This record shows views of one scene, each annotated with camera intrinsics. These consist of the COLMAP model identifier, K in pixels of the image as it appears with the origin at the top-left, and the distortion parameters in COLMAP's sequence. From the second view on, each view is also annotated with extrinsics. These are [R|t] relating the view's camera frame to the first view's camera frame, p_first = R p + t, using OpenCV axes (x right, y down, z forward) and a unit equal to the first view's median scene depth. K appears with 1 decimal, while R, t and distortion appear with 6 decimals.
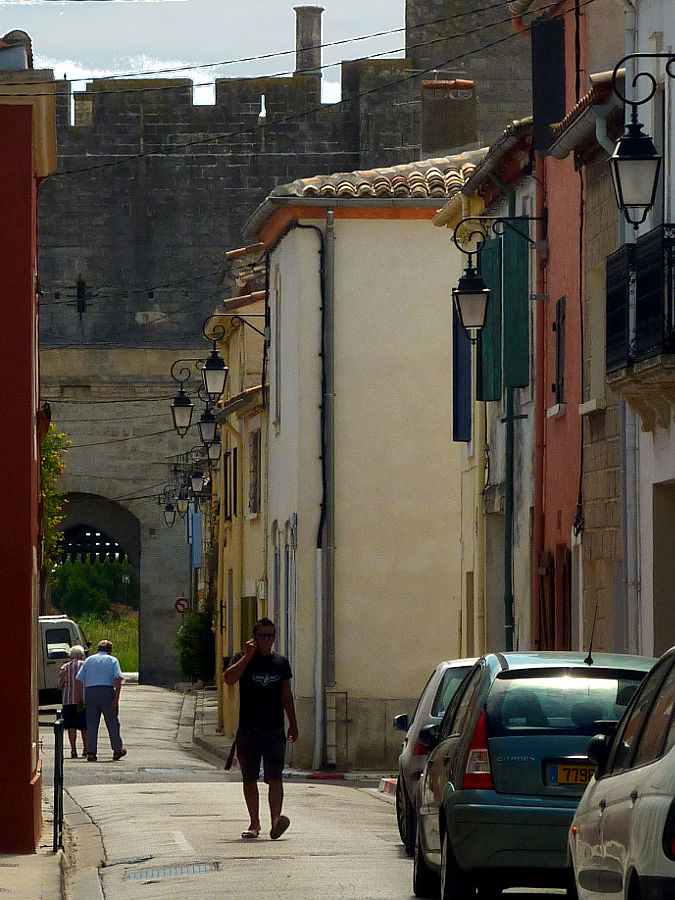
lens RADIAL K [[5618.1, 0, 337.5], [0, 5618.1, 450.0], [0, 0, 1]] dist [-0.138325, -17.483408]
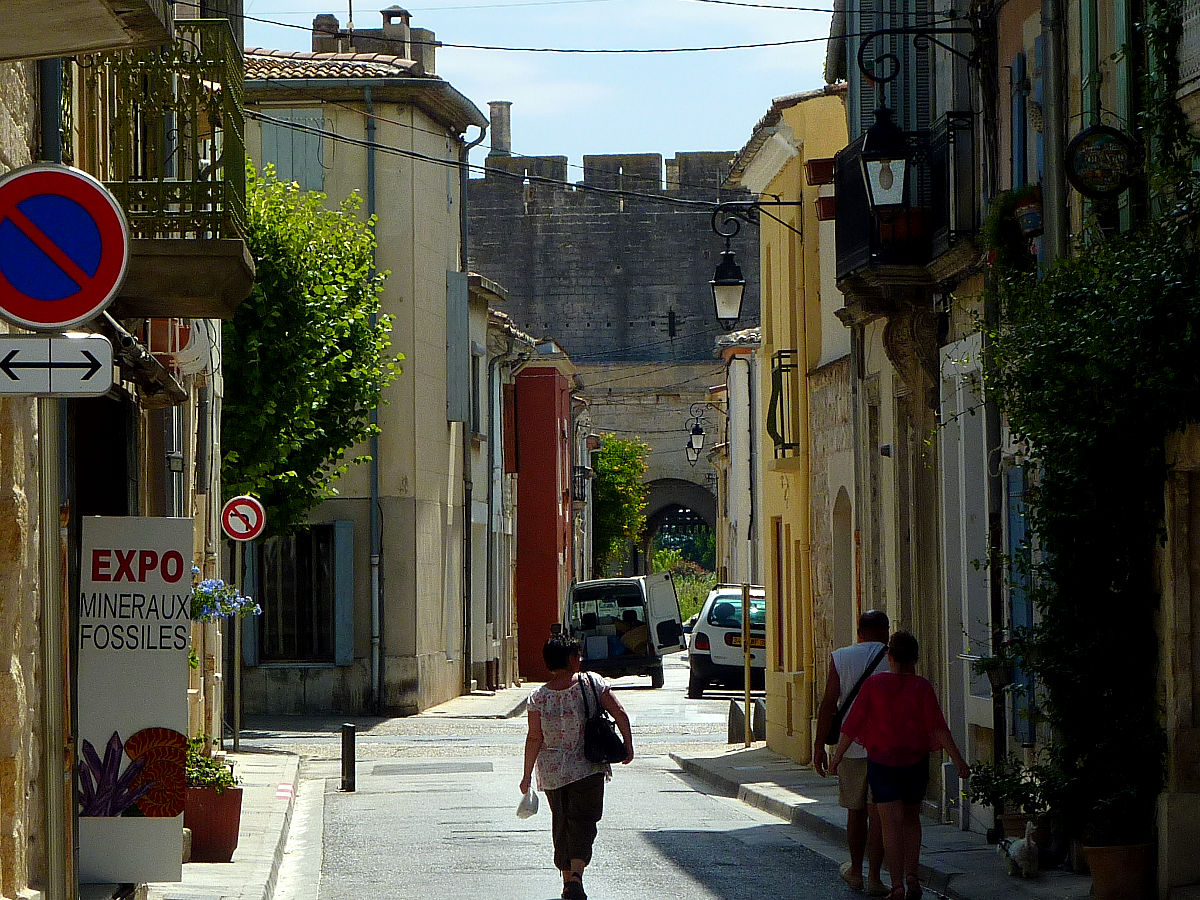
lens RADIAL K [[6990.7, 0, 600.0], [0, 6990.7, 450.0], [0, 0, 1]] dist [0.036548, 0.218798]
pose [[0.997236, -0.011326, -0.073431, 0.054220], [0.012282, 0.999845, 0.012583, -0.019039], [0.073277, -0.013450, 0.997221, -0.581319]]
